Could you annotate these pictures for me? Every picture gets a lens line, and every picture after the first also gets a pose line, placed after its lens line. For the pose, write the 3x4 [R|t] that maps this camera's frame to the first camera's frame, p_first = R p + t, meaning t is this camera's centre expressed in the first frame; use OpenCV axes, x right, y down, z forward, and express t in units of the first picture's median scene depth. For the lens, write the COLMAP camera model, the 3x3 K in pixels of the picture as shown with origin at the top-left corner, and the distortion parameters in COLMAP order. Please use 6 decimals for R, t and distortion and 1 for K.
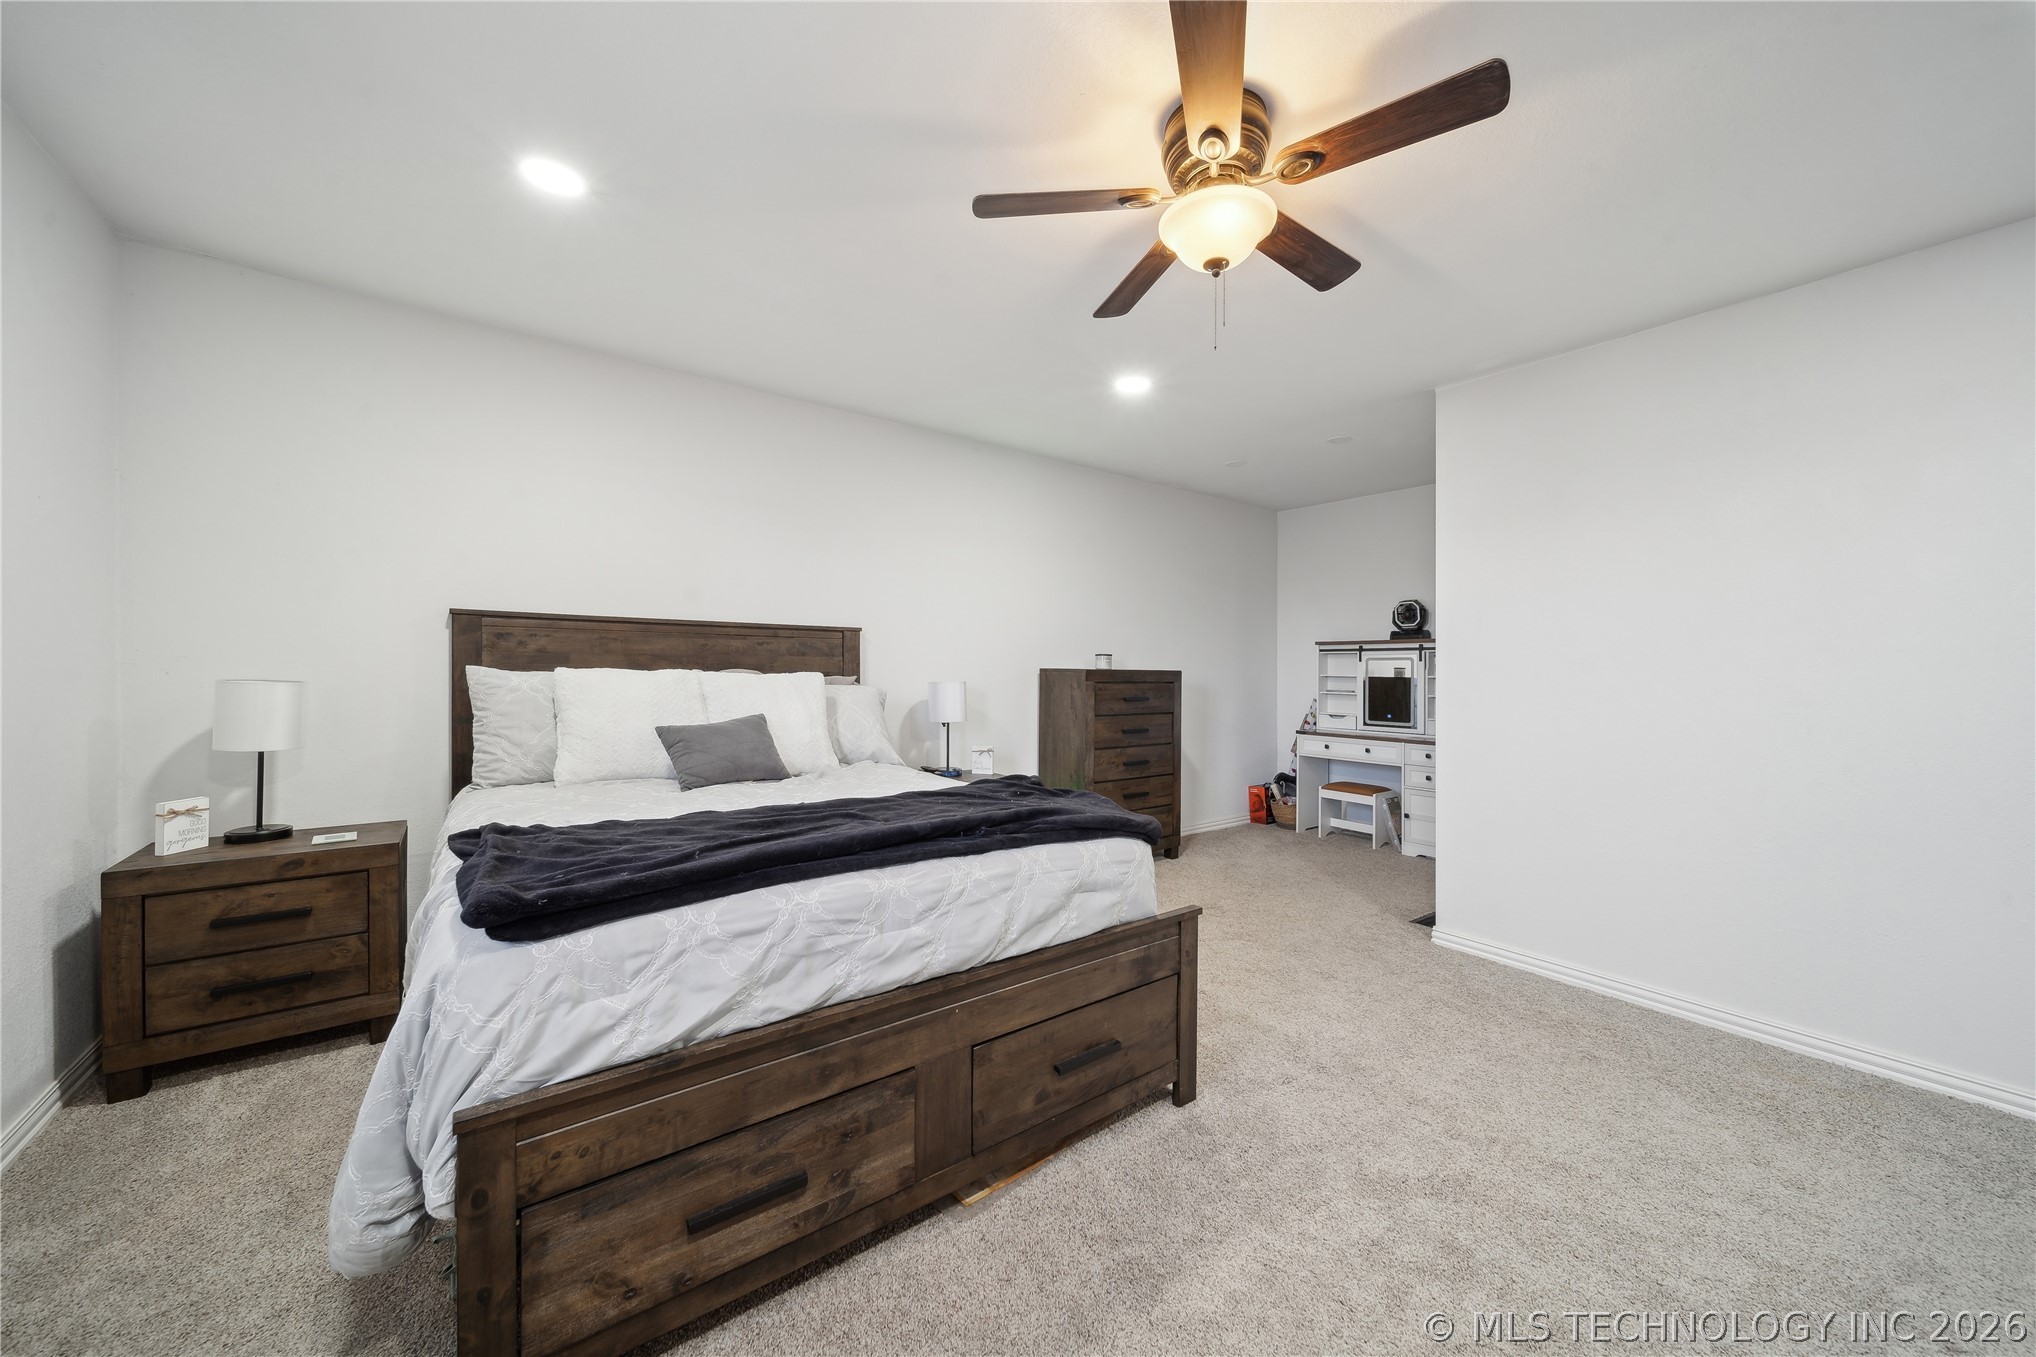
lens RADIAL K [[736.6, 0, 1014.4], [0, 736.6, 668.7], [0, 0, 1]] dist [0.000373, -0.000136]
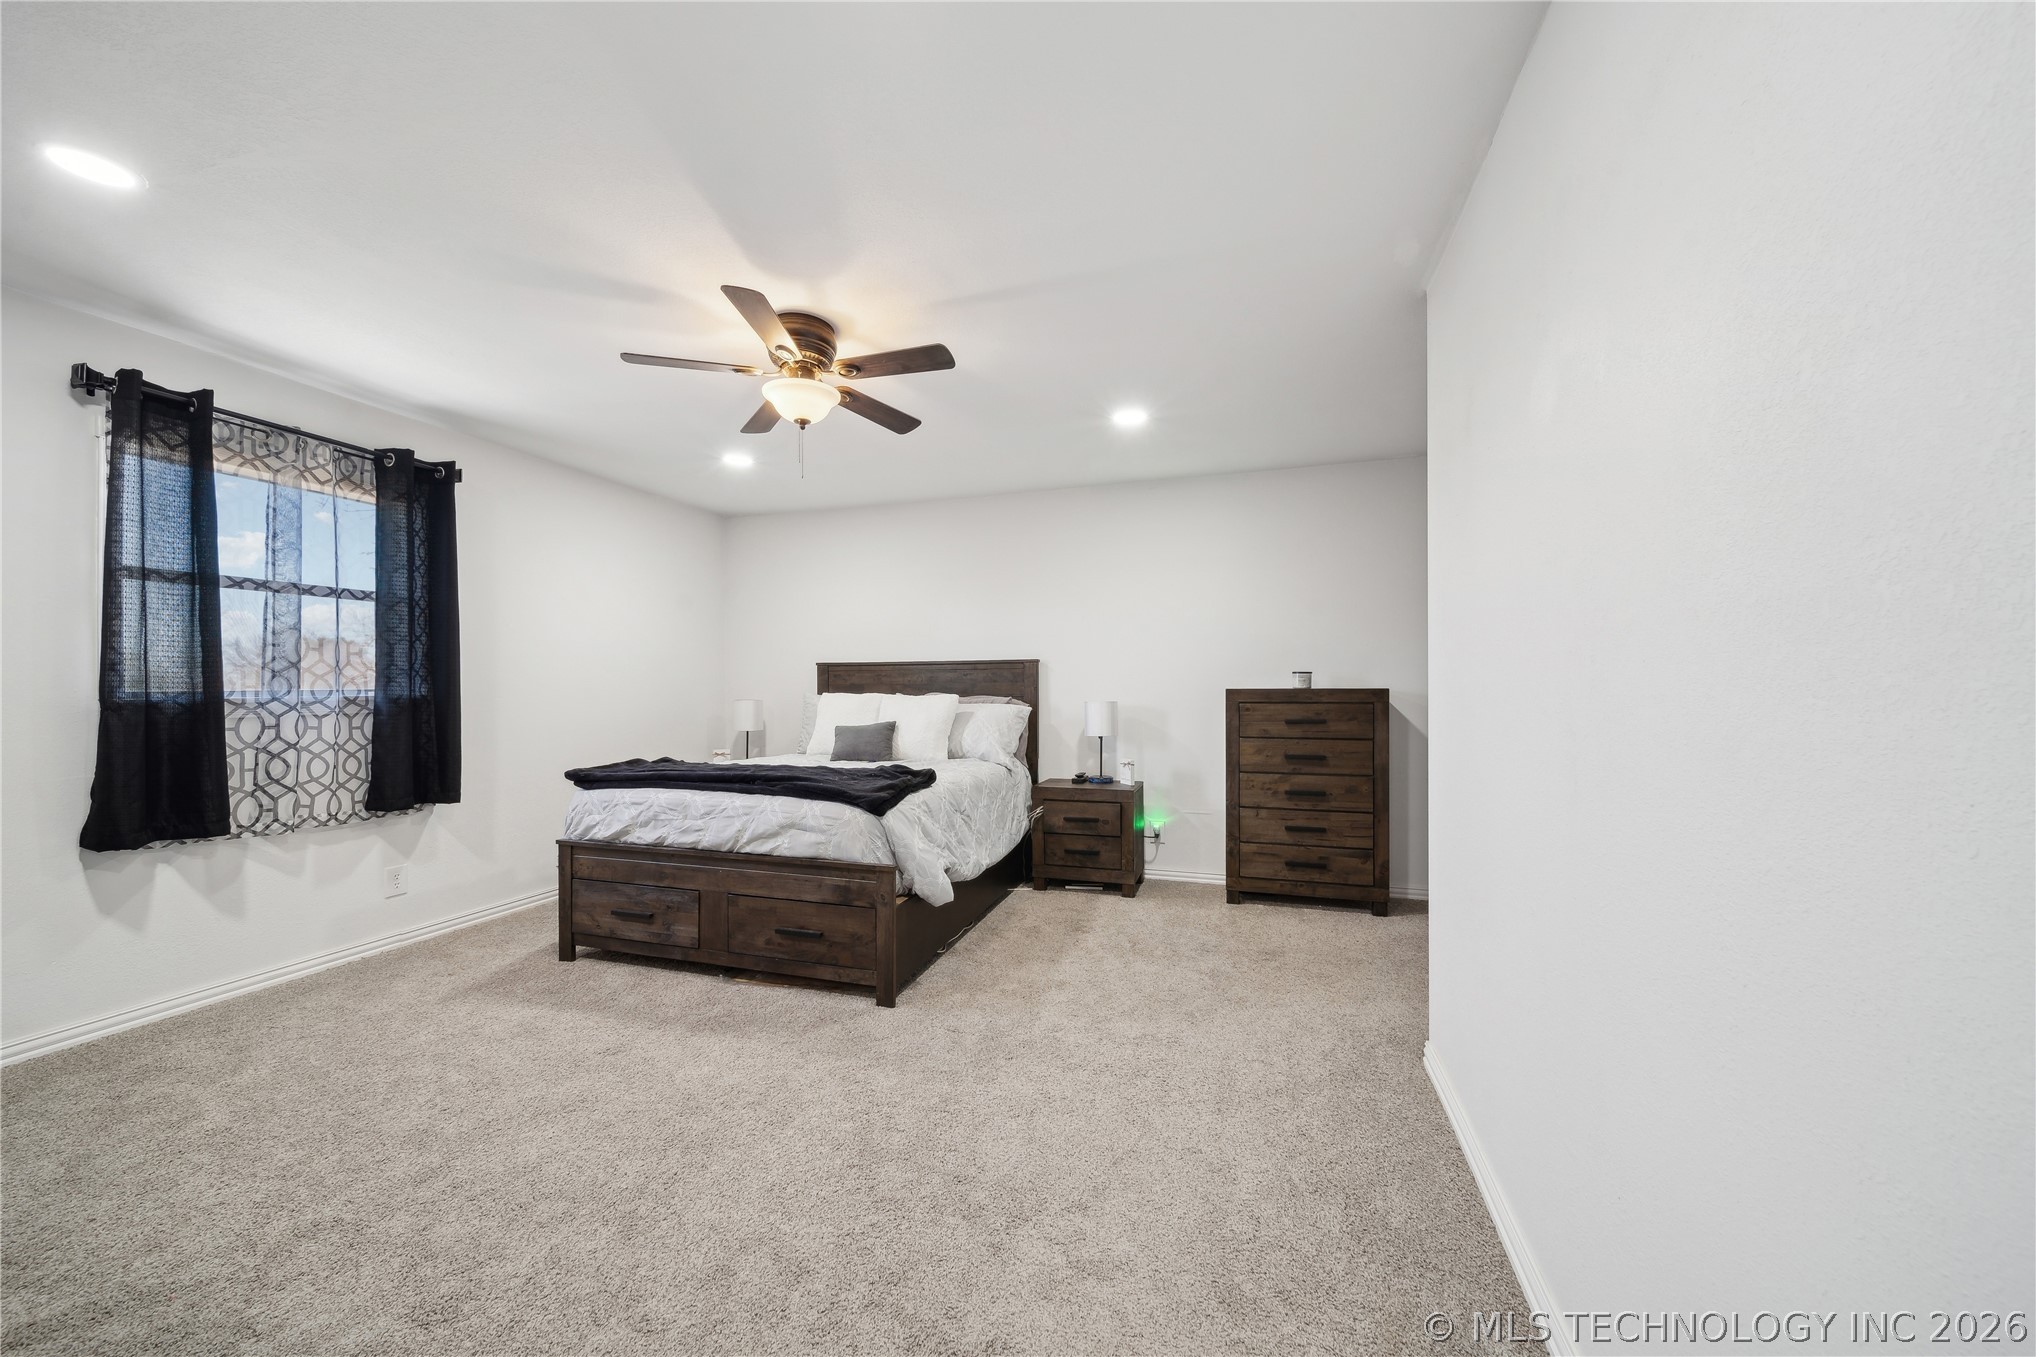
lens RADIAL K [[736.6, 0, 1007.2], [0, 736.6, 695.6], [0, 0, 1]] dist [0.000373, -0.000136]
pose [[0.570815, -0.006987, -0.821049, 1.716519], [0.008869, 0.999958, -0.002344, 0.021010], [0.821031, -0.005943, 0.570853, 0.475040]]
